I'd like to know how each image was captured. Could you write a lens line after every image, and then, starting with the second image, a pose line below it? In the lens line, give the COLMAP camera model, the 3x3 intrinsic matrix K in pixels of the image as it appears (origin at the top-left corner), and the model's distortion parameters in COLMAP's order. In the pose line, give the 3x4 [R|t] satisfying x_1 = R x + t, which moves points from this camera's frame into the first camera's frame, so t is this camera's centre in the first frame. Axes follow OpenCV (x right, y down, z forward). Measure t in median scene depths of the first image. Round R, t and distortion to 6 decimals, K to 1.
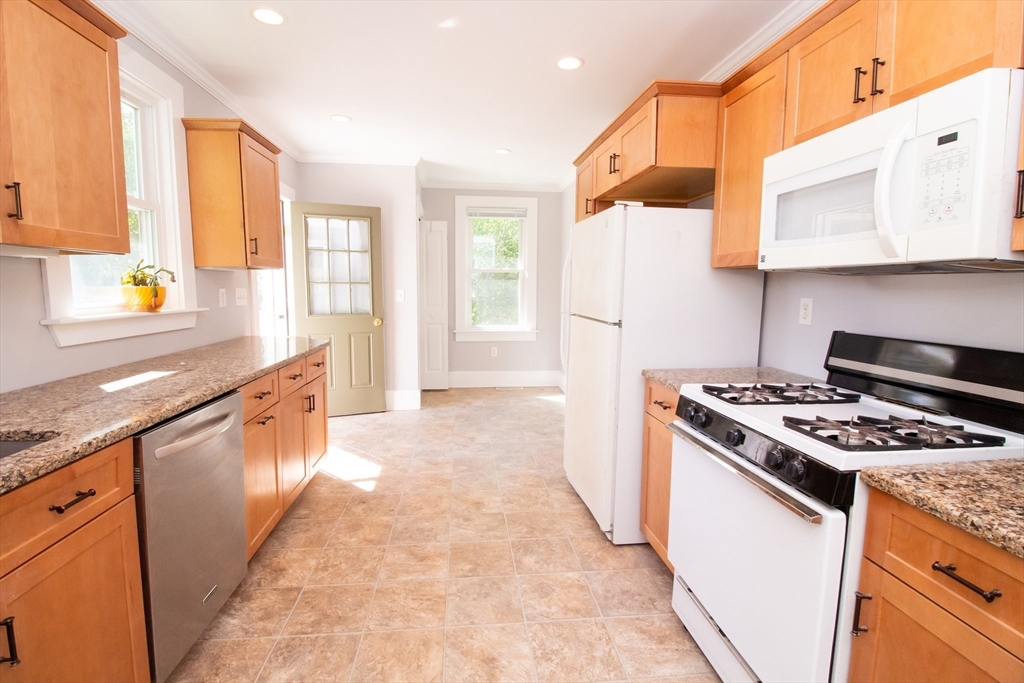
lens RADIAL K [[473.2, 0, 508.4], [0, 473.2, 335.7], [0, 0, 1]] dist [-0.000432, -0.014021]
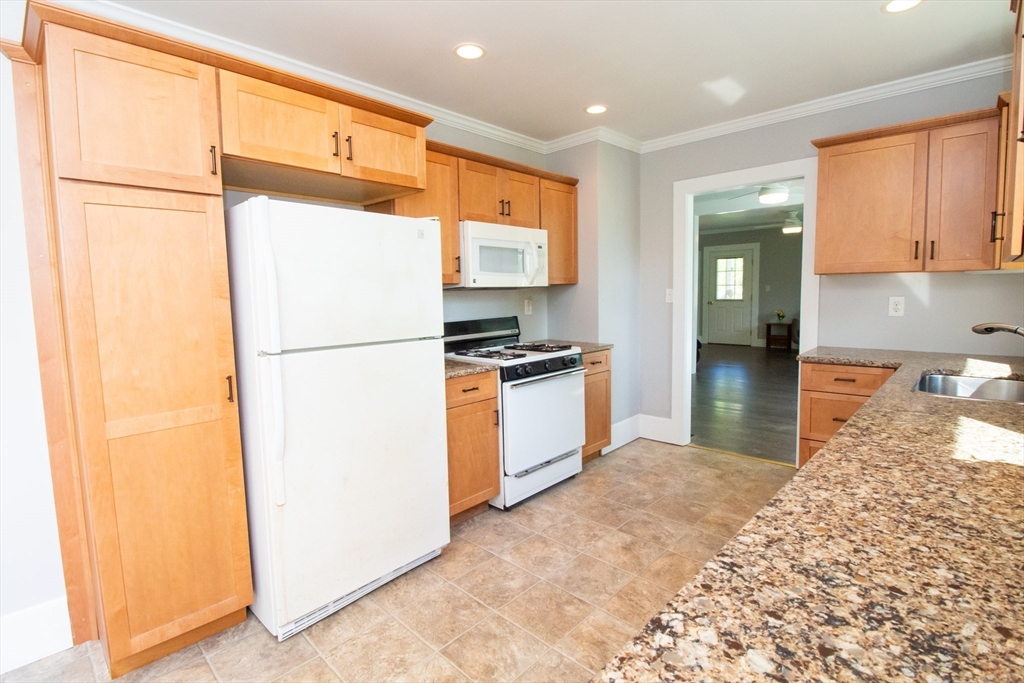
lens RADIAL K [[487.3, 0, 513.9], [0, 487.3, 333.3], [0, 0, 1]] dist [-0.004011, -0.001117]
pose [[-0.645747, -0.066824, 0.760622, -0.679214], [0.089275, 0.982723, 0.162129, -0.189671], [-0.758315, 0.172599, -0.628624, 1.541526]]
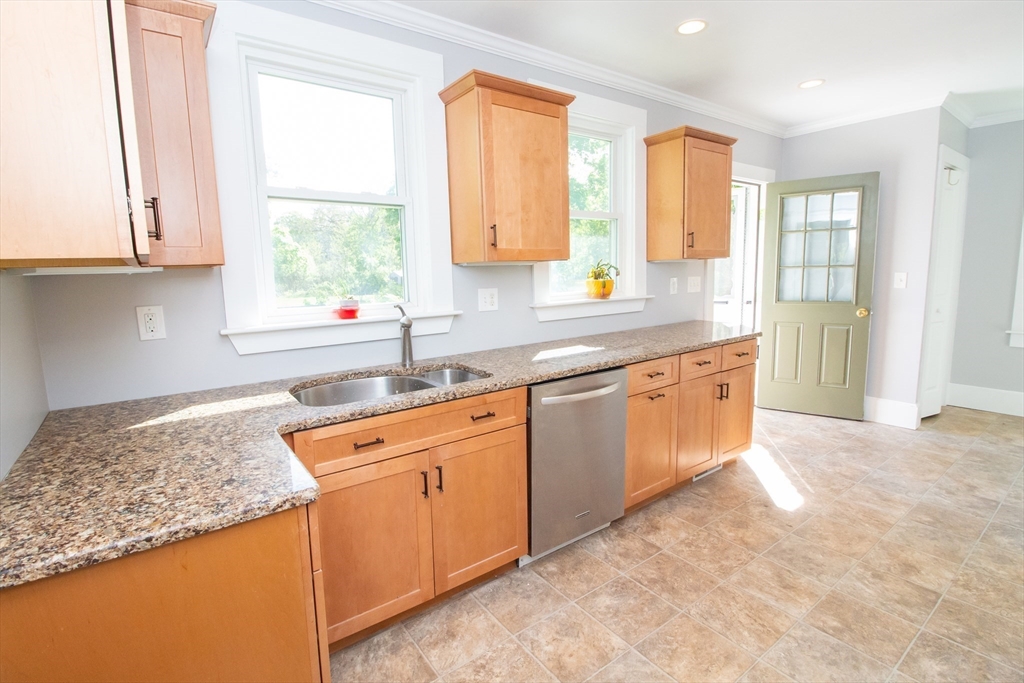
lens RADIAL K [[479.4, 0, 508.4], [0, 479.4, 337.9], [0, 0, 1]] dist [-0.000427, -0.011679]
pose [[0.507196, 0.100612, -0.855938, 0.275935], [-0.058373, 0.994892, 0.082356, -0.037263], [0.859852, 0.008193, 0.510478, 0.087247]]
